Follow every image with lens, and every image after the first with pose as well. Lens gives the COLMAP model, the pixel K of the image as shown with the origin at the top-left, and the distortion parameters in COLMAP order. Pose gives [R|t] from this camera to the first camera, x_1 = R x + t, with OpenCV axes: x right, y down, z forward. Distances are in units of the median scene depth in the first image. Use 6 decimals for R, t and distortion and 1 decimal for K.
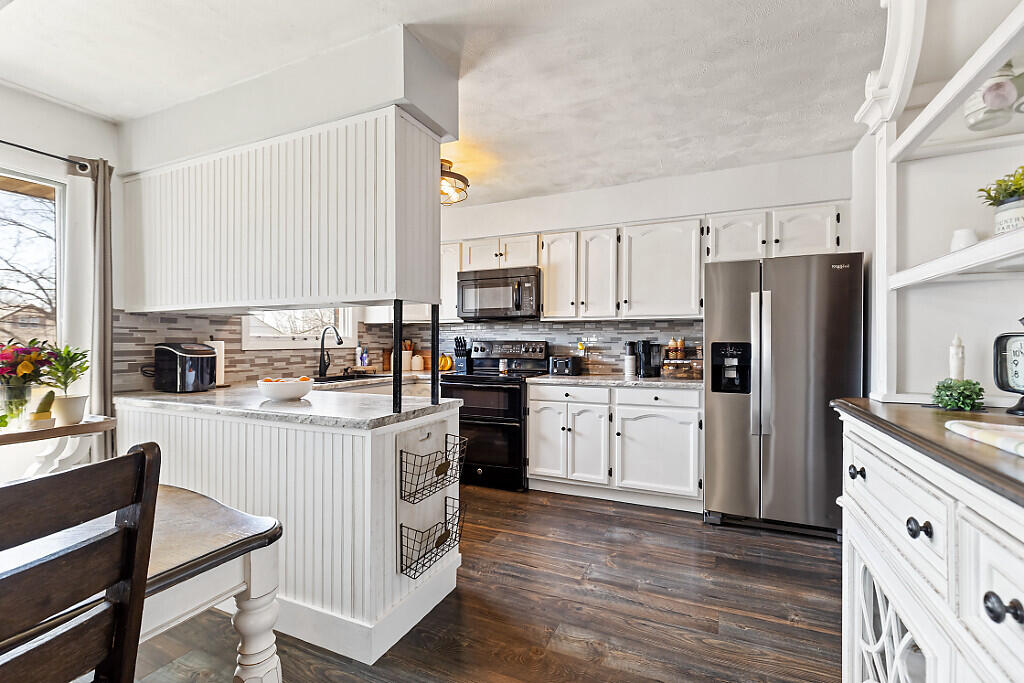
lens RADIAL K [[467.4, 0, 508.6], [0, 467.4, 344.3], [0, 0, 1]] dist [0.005643, 0.000360]
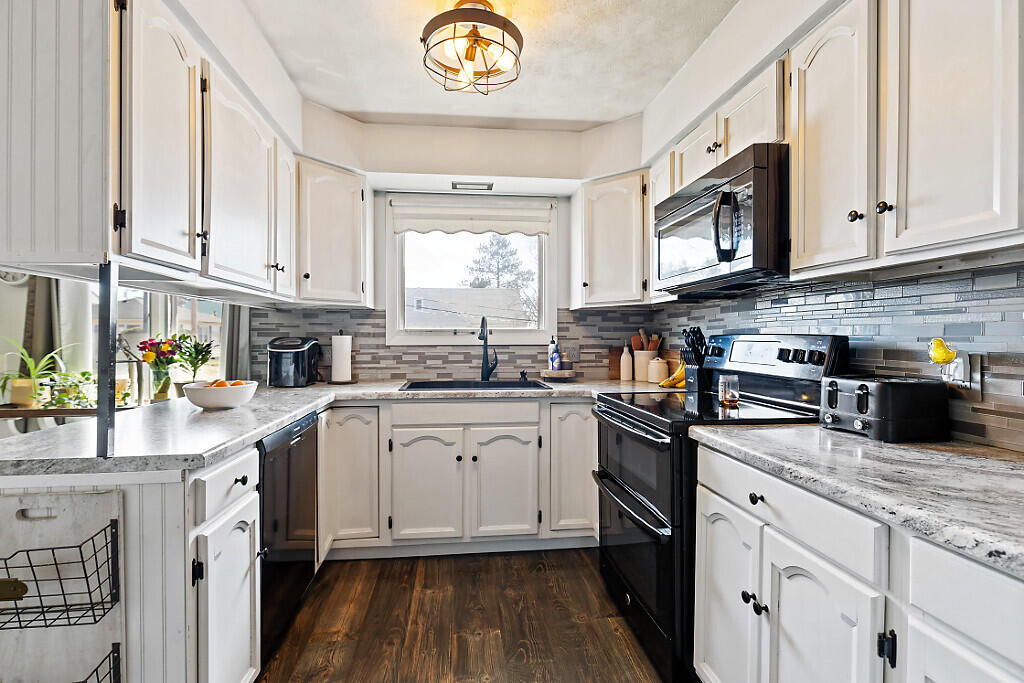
lens RADIAL K [[467.4, 0, 509.1], [0, 467.4, 338.0], [0, 0, 1]] dist [0.005643, 0.000360]
pose [[0.505547, 0.002712, -0.862795, 0.296642], [-0.004603, 0.999989, 0.000447, -0.002940], [0.862787, 0.003745, 0.505554, 0.636844]]
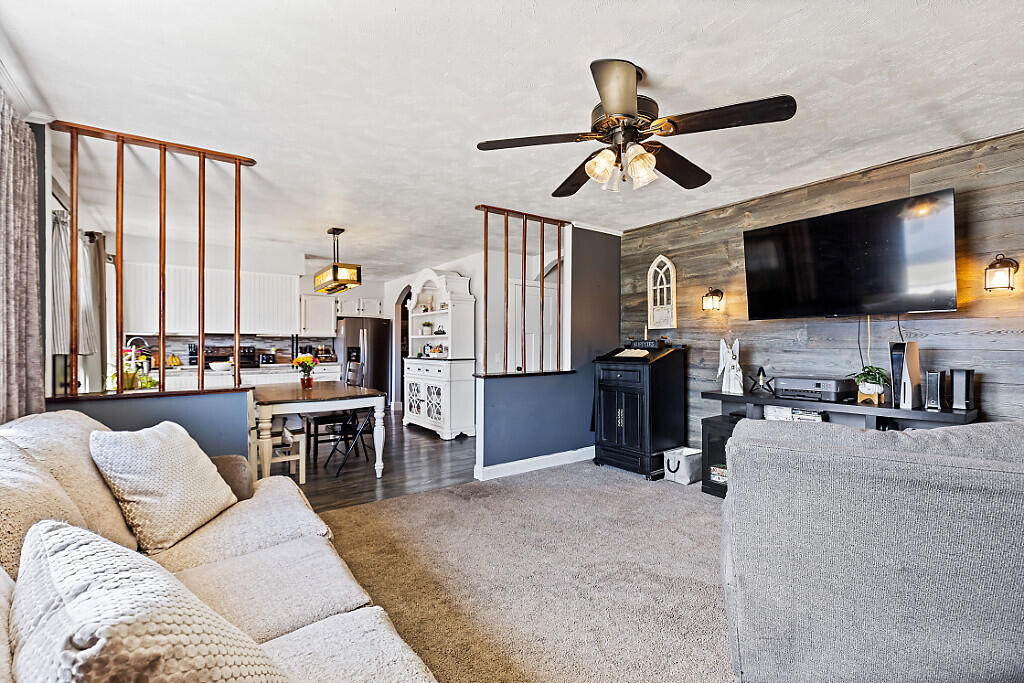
lens RADIAL K [[467.4, 0, 515.2], [0, 467.4, 345.2], [0, 0, 1]] dist [0.005643, 0.000360]
pose [[0.503204, 0.004325, 0.864157, -1.141295], [0.005722, 0.999949, -0.008337, 0.011206], [-0.864149, 0.009139, 0.503154, -0.972655]]
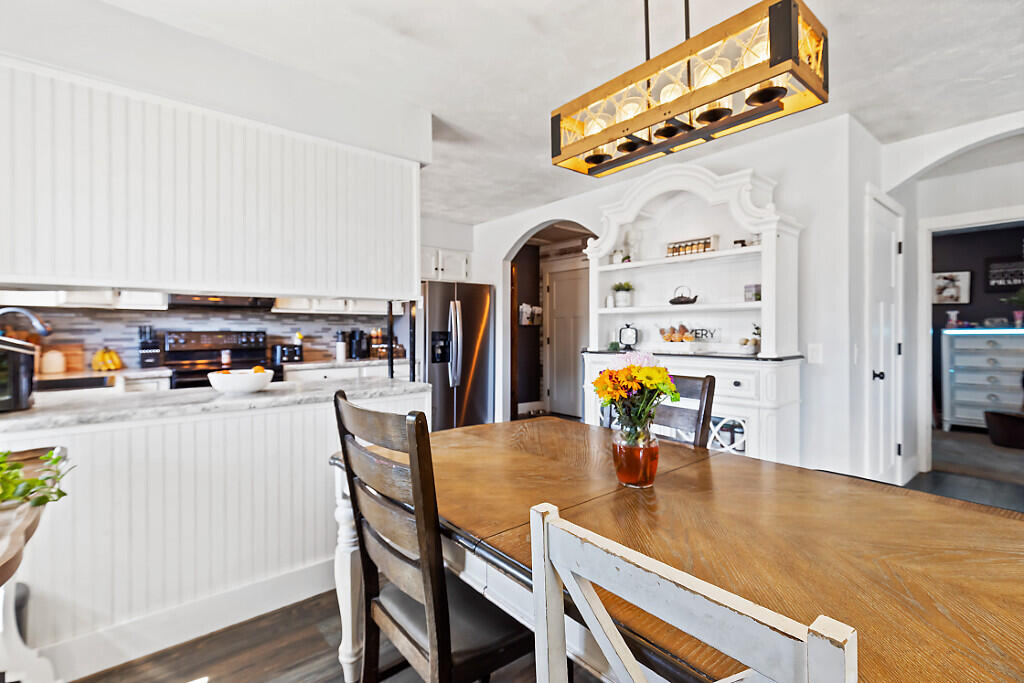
lens RADIAL K [[467.4, 0, 508.7], [0, 467.4, 336.0], [0, 0, 1]] dist [0.005643, 0.000360]
pose [[0.434470, -0.008345, 0.900648, -0.682345], [0.009772, 0.999942, 0.004550, 0.005156], [-0.900633, 0.006825, 0.434526, 0.070932]]
